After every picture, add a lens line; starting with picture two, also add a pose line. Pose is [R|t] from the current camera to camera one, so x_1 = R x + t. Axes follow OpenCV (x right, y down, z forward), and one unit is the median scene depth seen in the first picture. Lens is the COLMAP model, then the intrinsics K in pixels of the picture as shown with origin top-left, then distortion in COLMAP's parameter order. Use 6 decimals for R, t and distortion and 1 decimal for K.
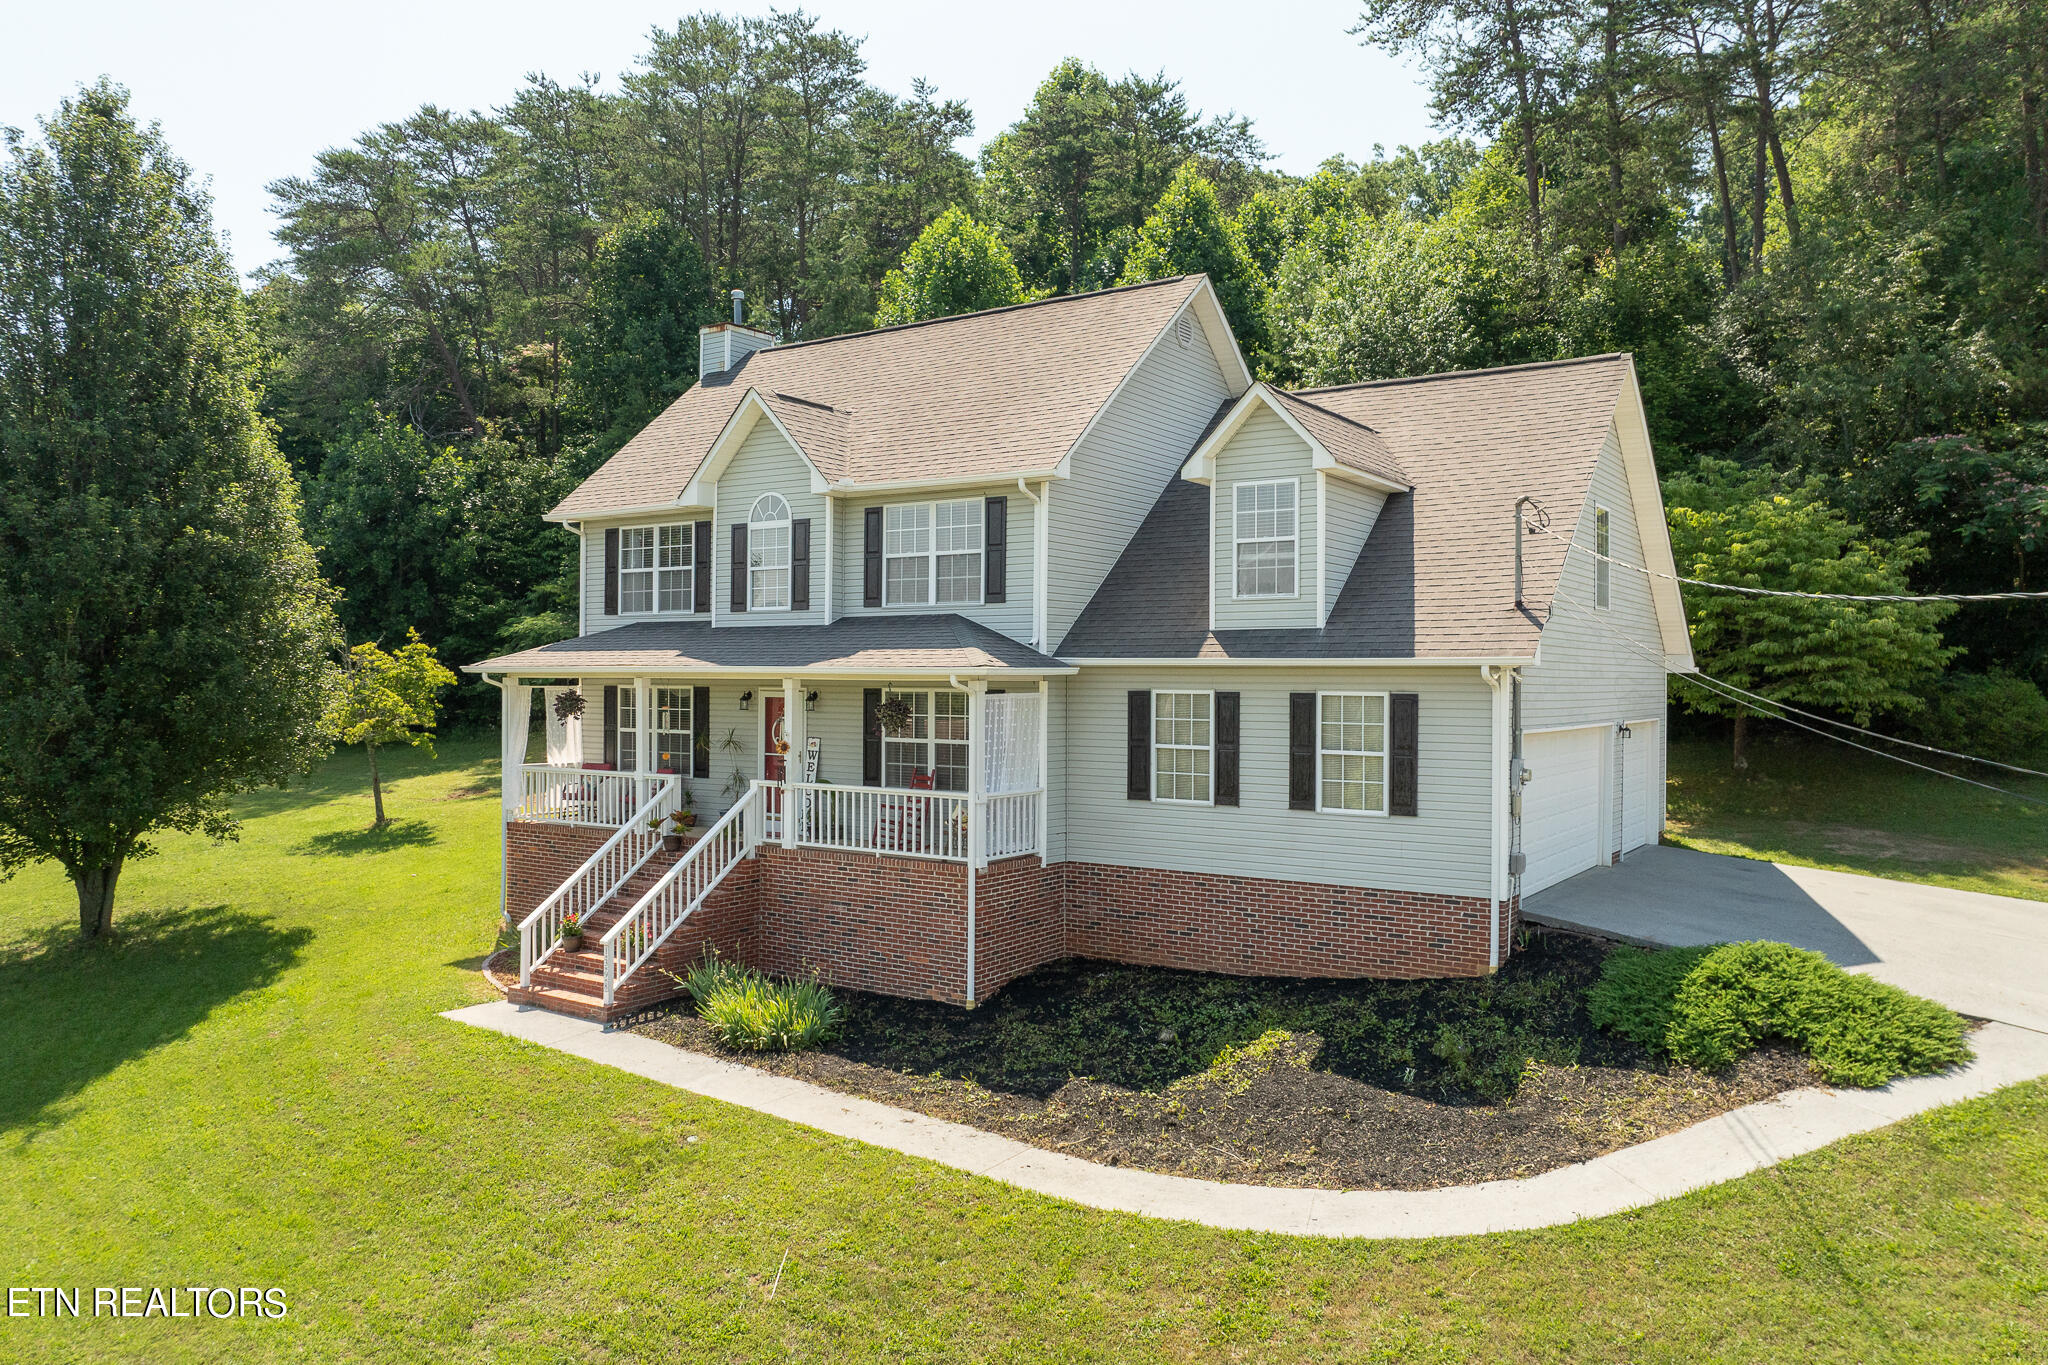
lens RADIAL K [[1444.9, 0, 1024.3], [0, 1444.9, 690.3], [0, 0, 1]] dist [-0.036956, -0.002532]
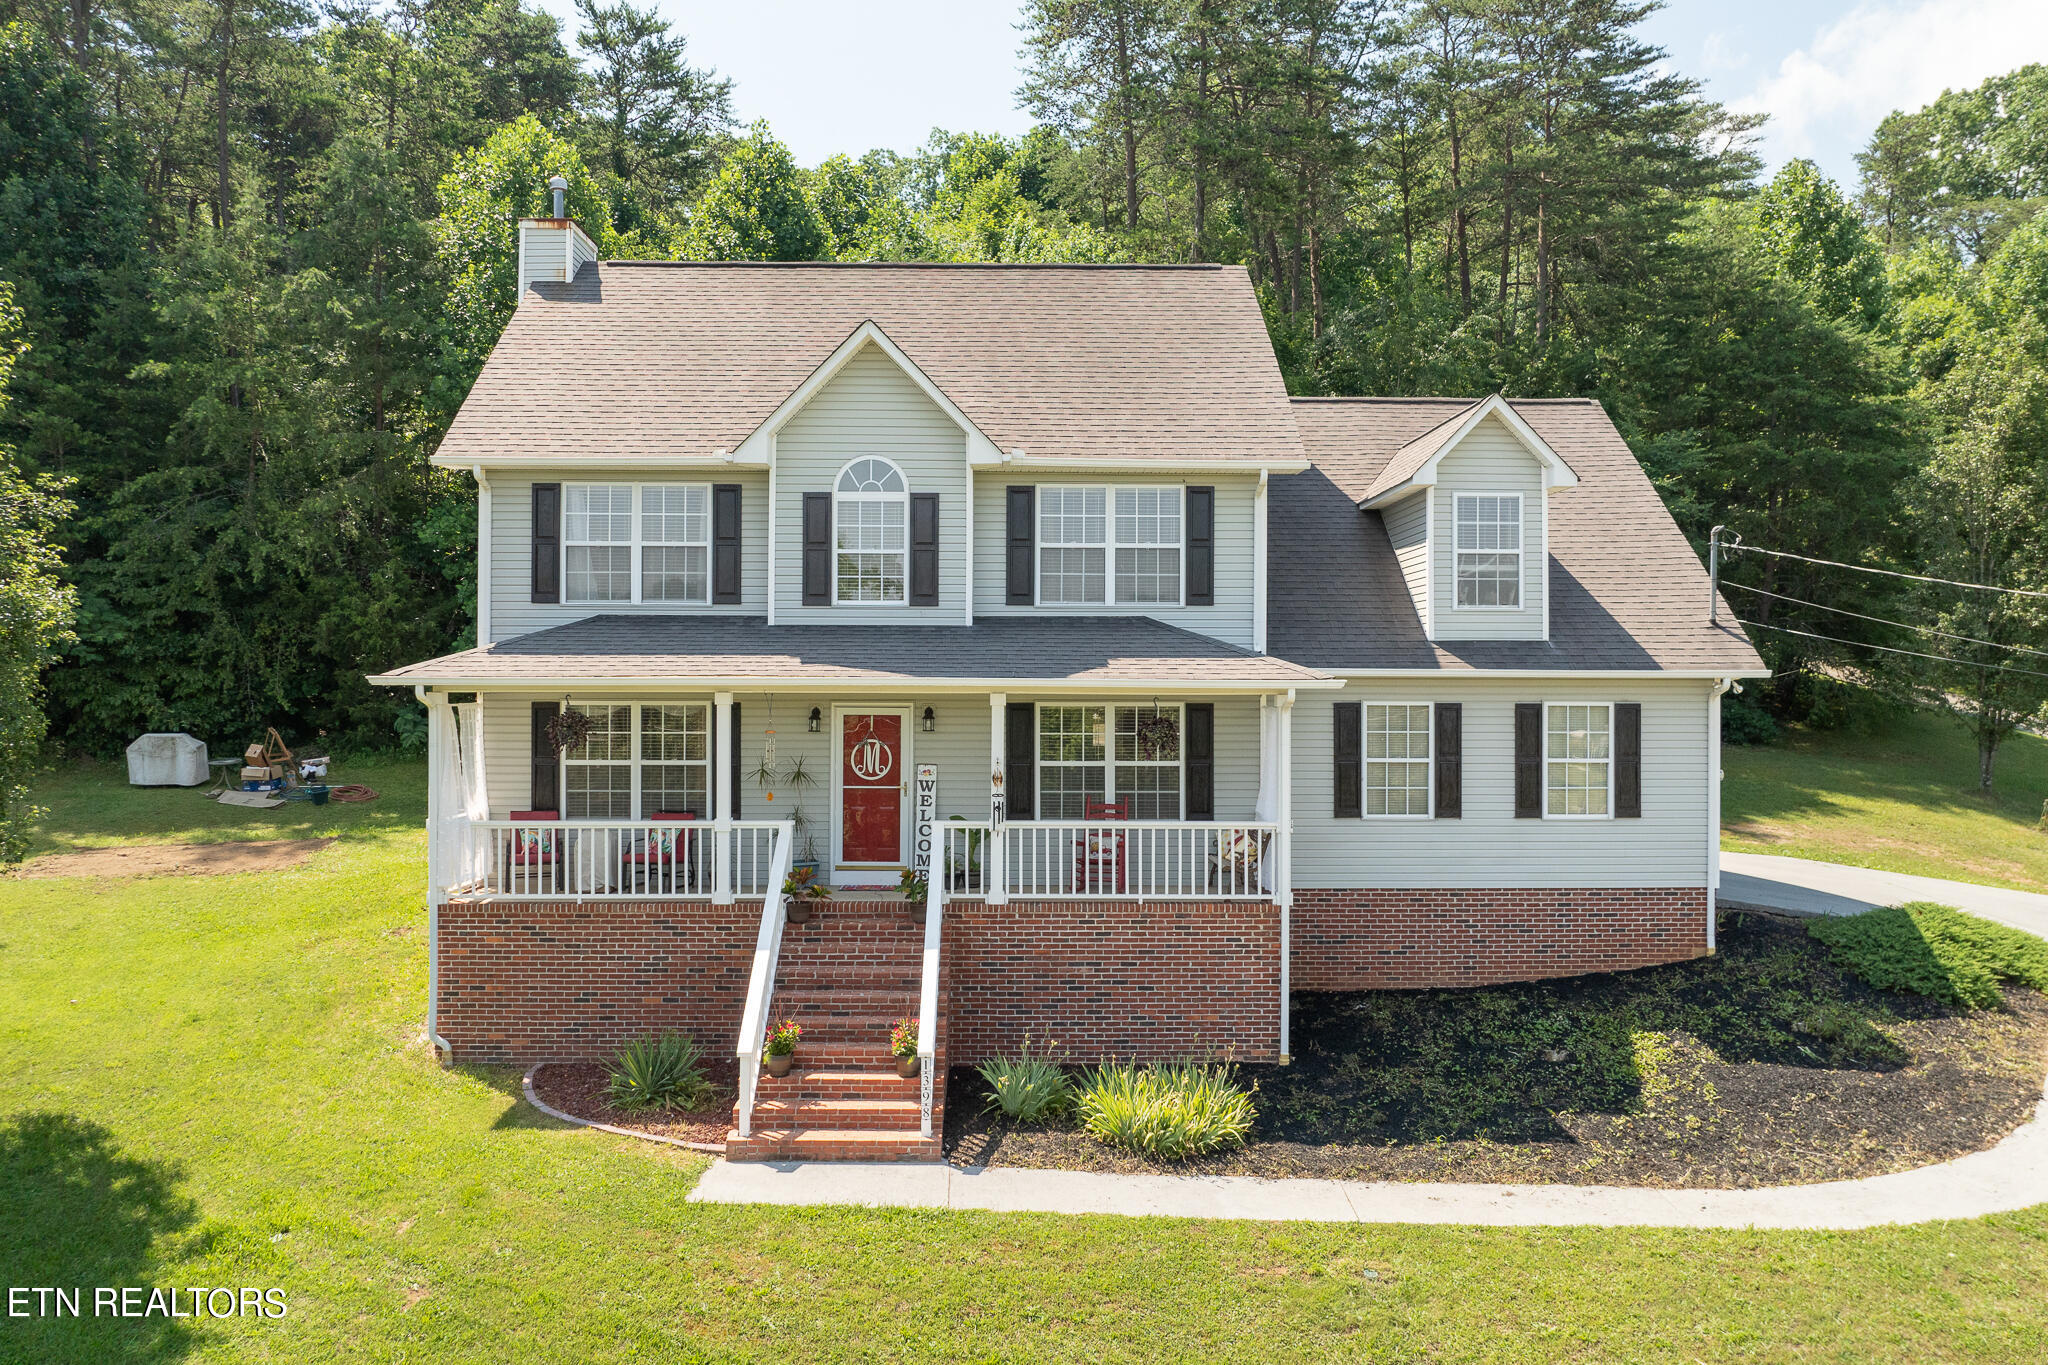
lens RADIAL K [[1444.9, 0, 1024.3], [0, 1444.9, 690.3], [0, 0, 1]] dist [-0.036956, -0.002532]
pose [[0.815346, -0.007052, 0.578931, -0.664463], [0.007130, 0.999972, 0.002139, -0.011813], [-0.578930, 0.002384, 0.815374, 0.362136]]
